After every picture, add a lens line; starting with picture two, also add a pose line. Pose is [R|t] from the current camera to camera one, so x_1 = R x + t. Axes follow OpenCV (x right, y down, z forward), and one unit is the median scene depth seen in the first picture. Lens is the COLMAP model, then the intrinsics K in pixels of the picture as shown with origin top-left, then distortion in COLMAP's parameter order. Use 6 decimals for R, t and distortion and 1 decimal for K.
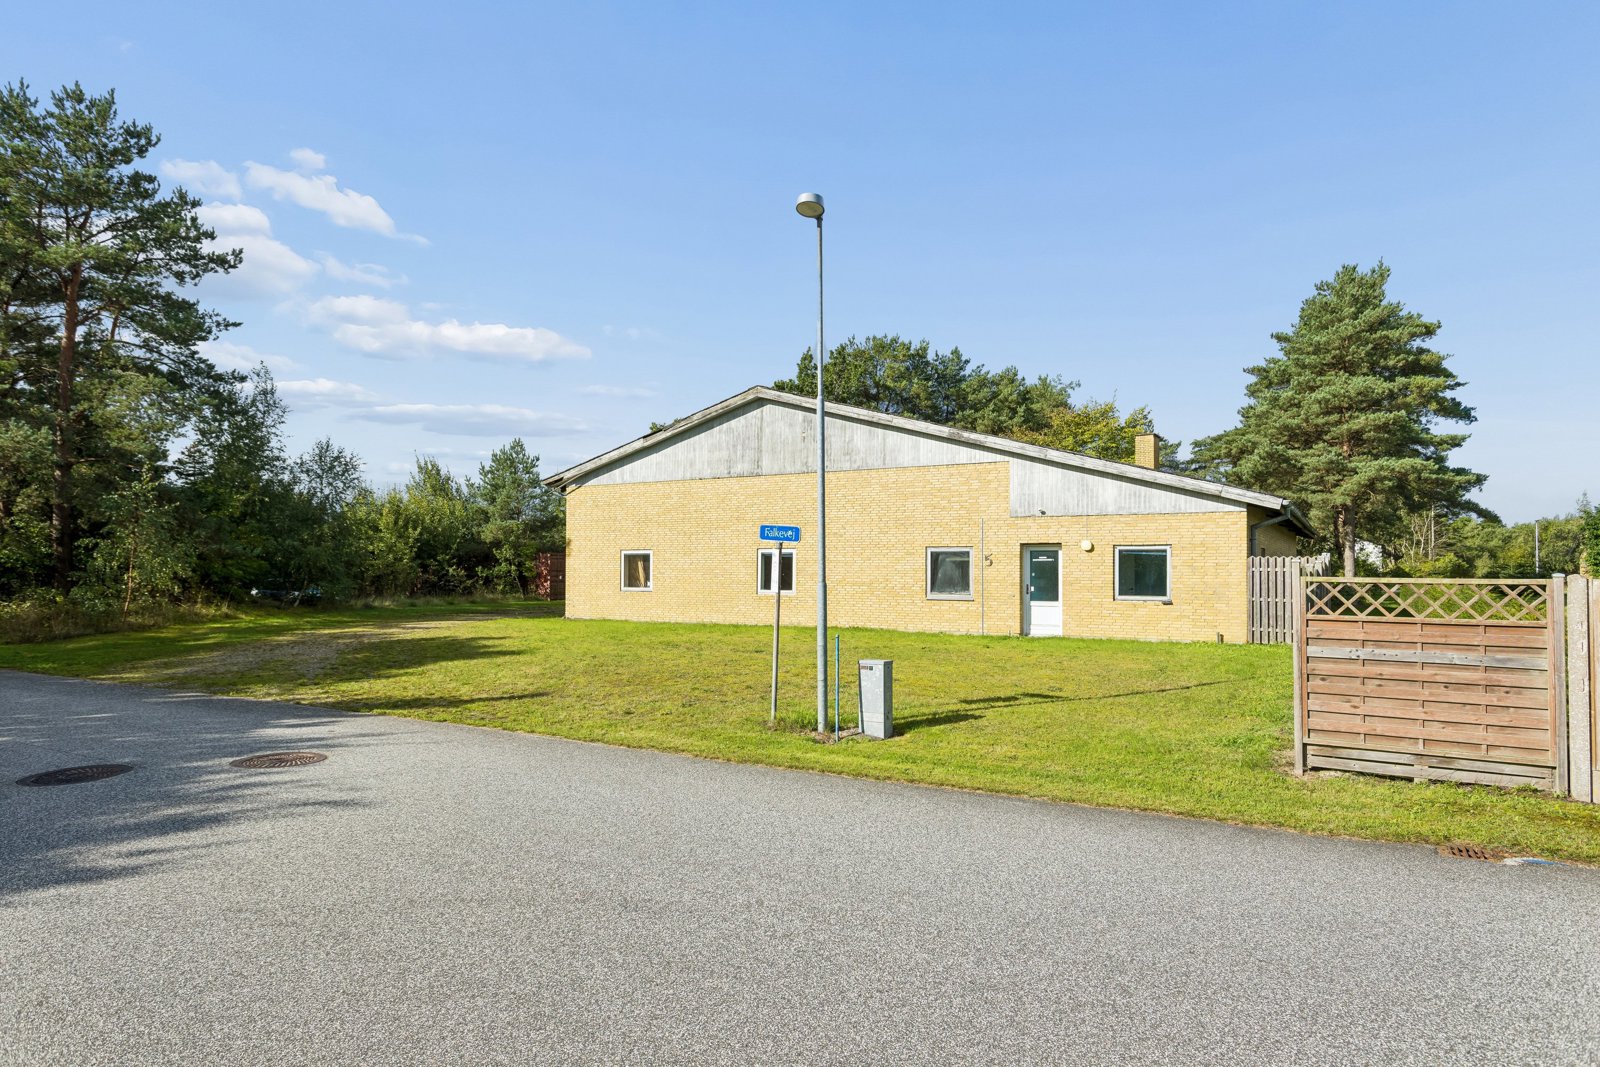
lens RADIAL K [[938.4, 0, 805.2], [0, 938.4, 556.1], [0, 0, 1]] dist [0.005350, -0.013968]
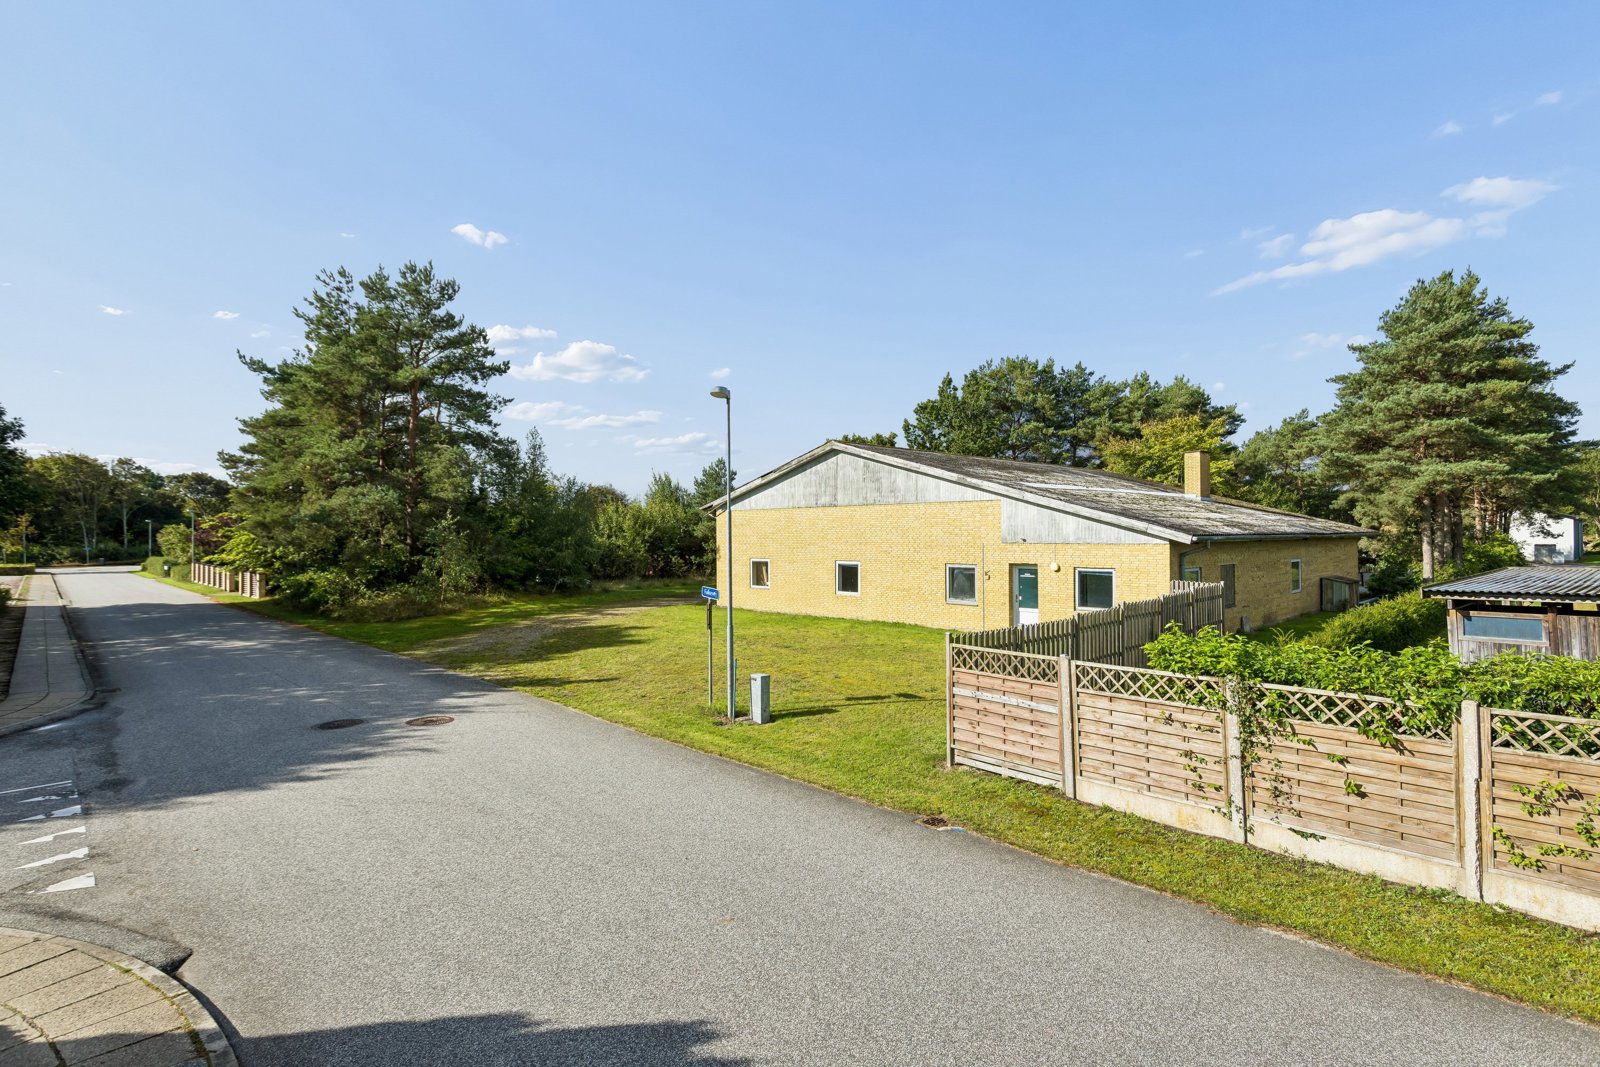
lens RADIAL K [[806.0, 0, 800.0], [0, 806.0, 533.5], [0, 0, 1]] dist [-0.001565, -0.000083]
pose [[0.961361, -0.009873, -0.275115, 0.210057], [0.013962, 0.999819, 0.012908, -0.059399], [0.274938, -0.016250, 0.961325, -0.122509]]
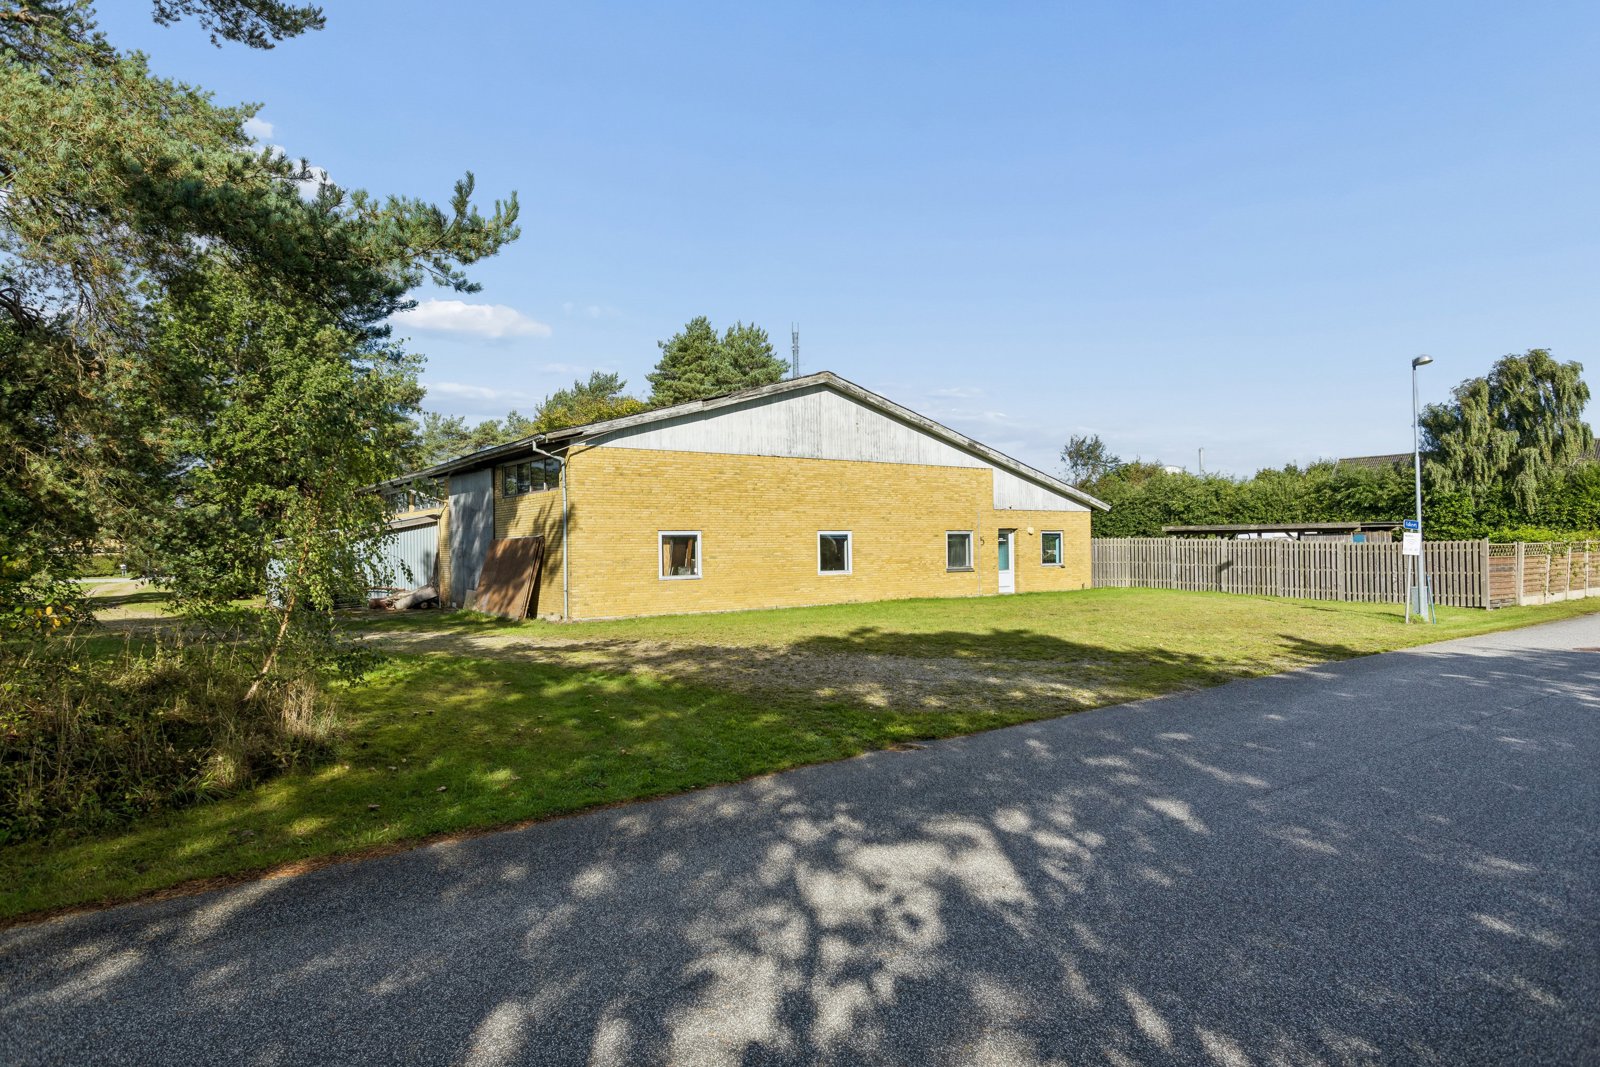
lens RADIAL K [[938.4, 0, 805.2], [0, 938.4, 556.1], [0, 0, 1]] dist [0.005350, -0.013968]
pose [[0.377155, -0.017837, 0.925978, -0.956657], [0.001179, 0.999823, 0.018779, 0.000598], [-0.926149, -0.005991, 0.377109, 0.600510]]
